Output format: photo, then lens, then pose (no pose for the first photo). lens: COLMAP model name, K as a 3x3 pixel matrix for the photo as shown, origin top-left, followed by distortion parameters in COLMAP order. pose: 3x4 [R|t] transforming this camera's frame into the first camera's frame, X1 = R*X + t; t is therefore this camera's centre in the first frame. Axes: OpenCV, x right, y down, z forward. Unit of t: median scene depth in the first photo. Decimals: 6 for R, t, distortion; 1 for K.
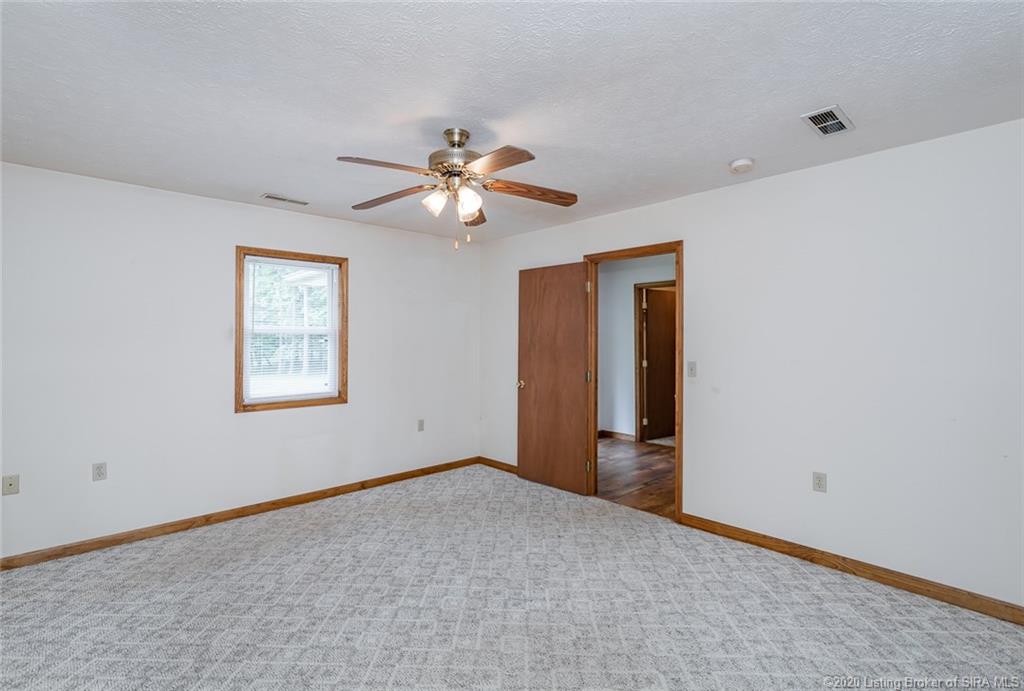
lens RADIAL K [[480.0, 0, 508.3], [0, 480.0, 341.8], [0, 0, 1]] dist [0.002158, 0.000390]
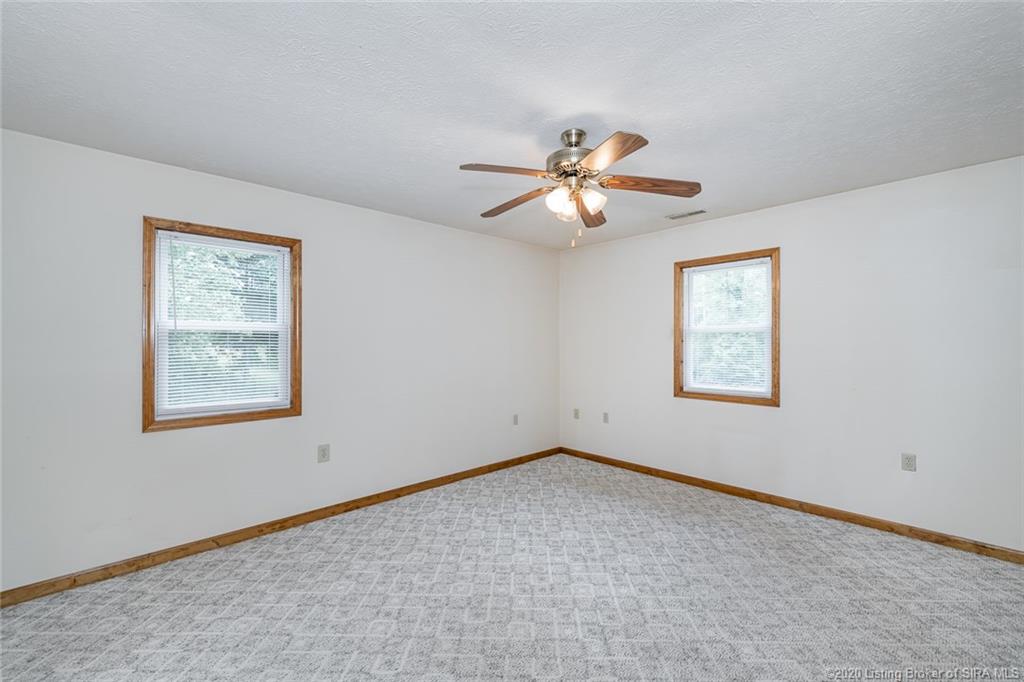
lens RADIAL K [[426.0, 0, 514.6], [0, 426.0, 342.5], [0, 0, 1]] dist [0.000995, 0.000632]
pose [[0.023623, -0.001383, -0.999720, 0.563377], [-0.005478, 0.999984, -0.001513, 0.012213], [0.999706, 0.005512, 0.023615, 0.591034]]
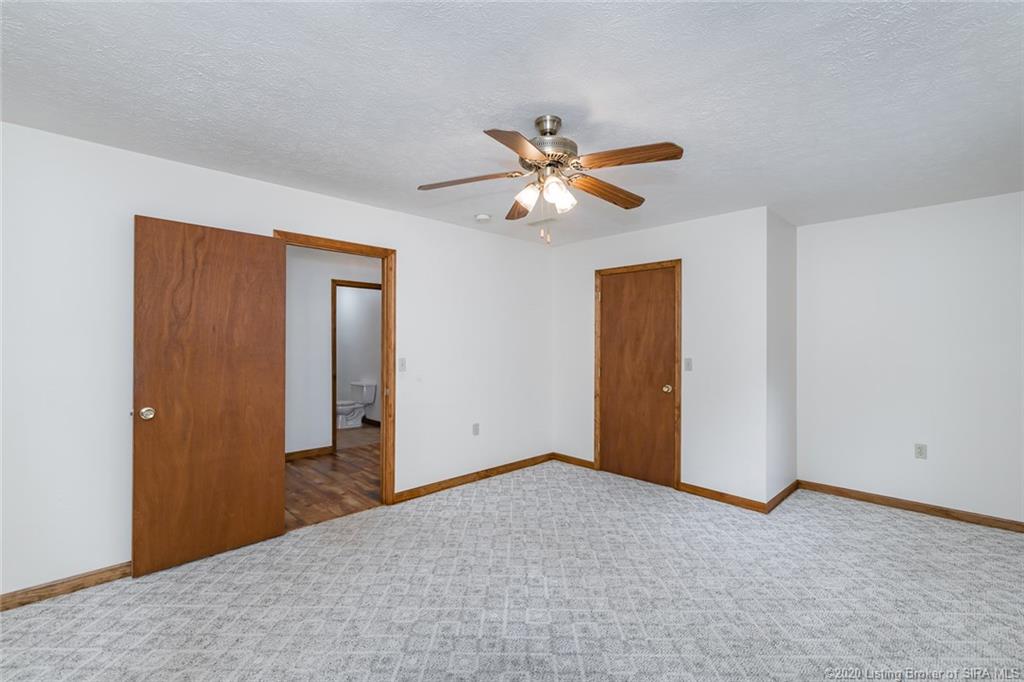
lens RADIAL K [[458.4, 0, 506.0], [0, 458.4, 344.7], [0, 0, 1]] dist [0.001971, 0.001076]
pose [[-0.023112, -0.002019, 0.999731, -0.716692], [0.004048, 0.999990, 0.002113, 0.008017], [-0.999725, 0.004095, -0.023104, 0.769551]]
